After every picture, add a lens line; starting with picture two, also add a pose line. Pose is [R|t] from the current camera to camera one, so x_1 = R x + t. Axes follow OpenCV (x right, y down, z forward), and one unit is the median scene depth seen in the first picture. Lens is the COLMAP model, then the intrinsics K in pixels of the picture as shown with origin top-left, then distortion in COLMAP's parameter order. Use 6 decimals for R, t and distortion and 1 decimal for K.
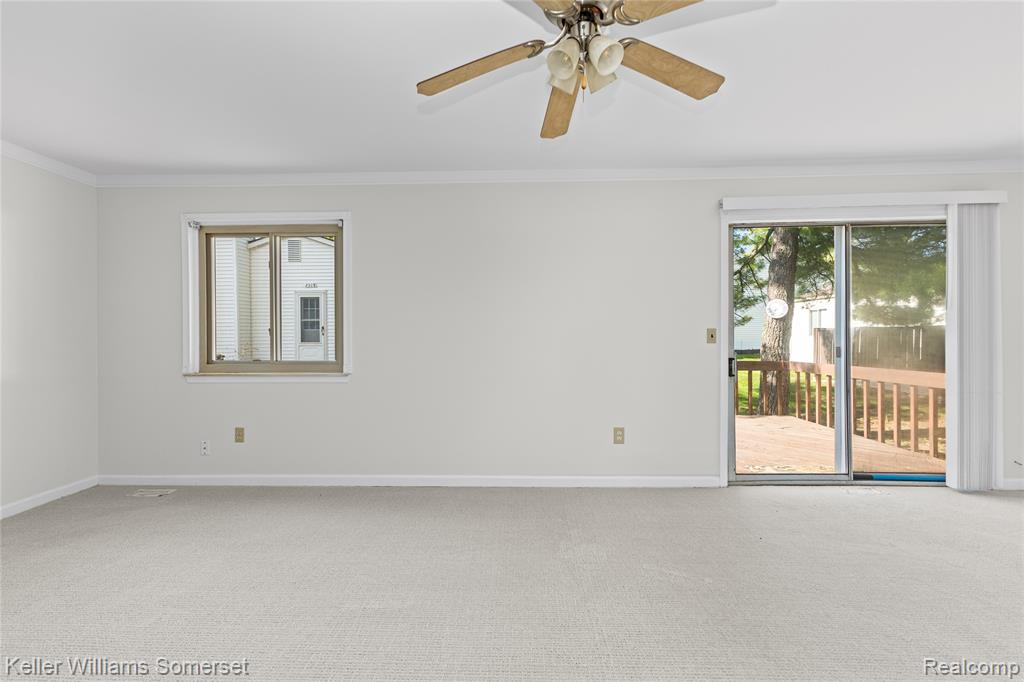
lens RADIAL K [[418.4, 0, 510.0], [0, 418.4, 332.5], [0, 0, 1]] dist [0.002509, -0.000132]
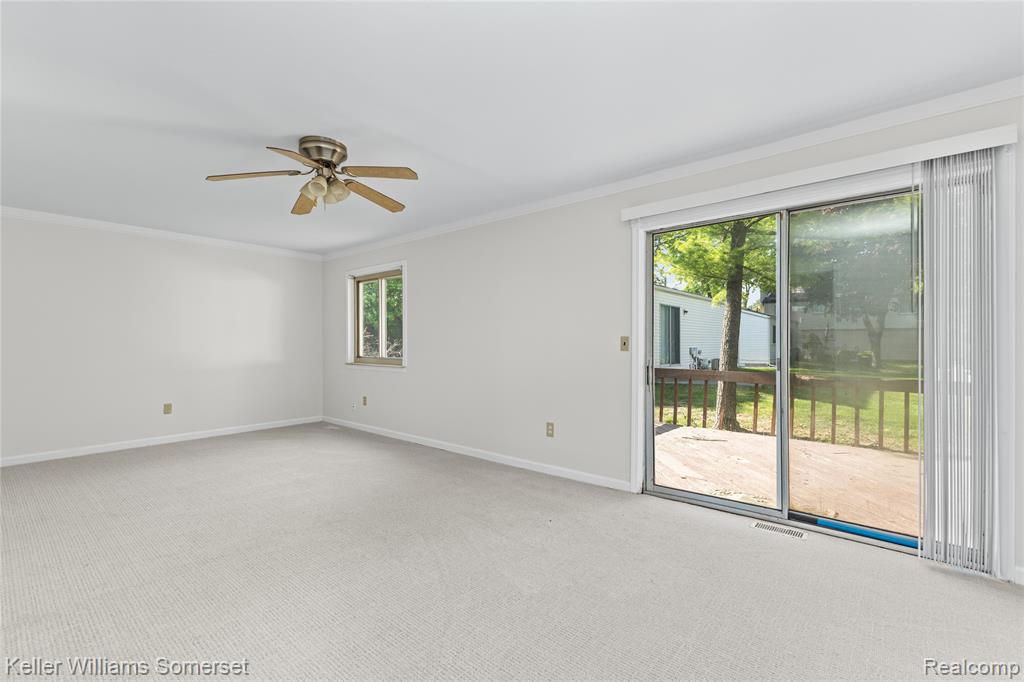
lens RADIAL K [[438.3, 0, 515.8], [0, 438.3, 337.3], [0, 0, 1]] dist [-0.000948, 0.000107]
pose [[0.791530, -0.001433, -0.611129, 0.917435], [0.000422, 0.999998, -0.001798, -0.005329], [0.611131, 0.001165, 0.791529, -0.012803]]
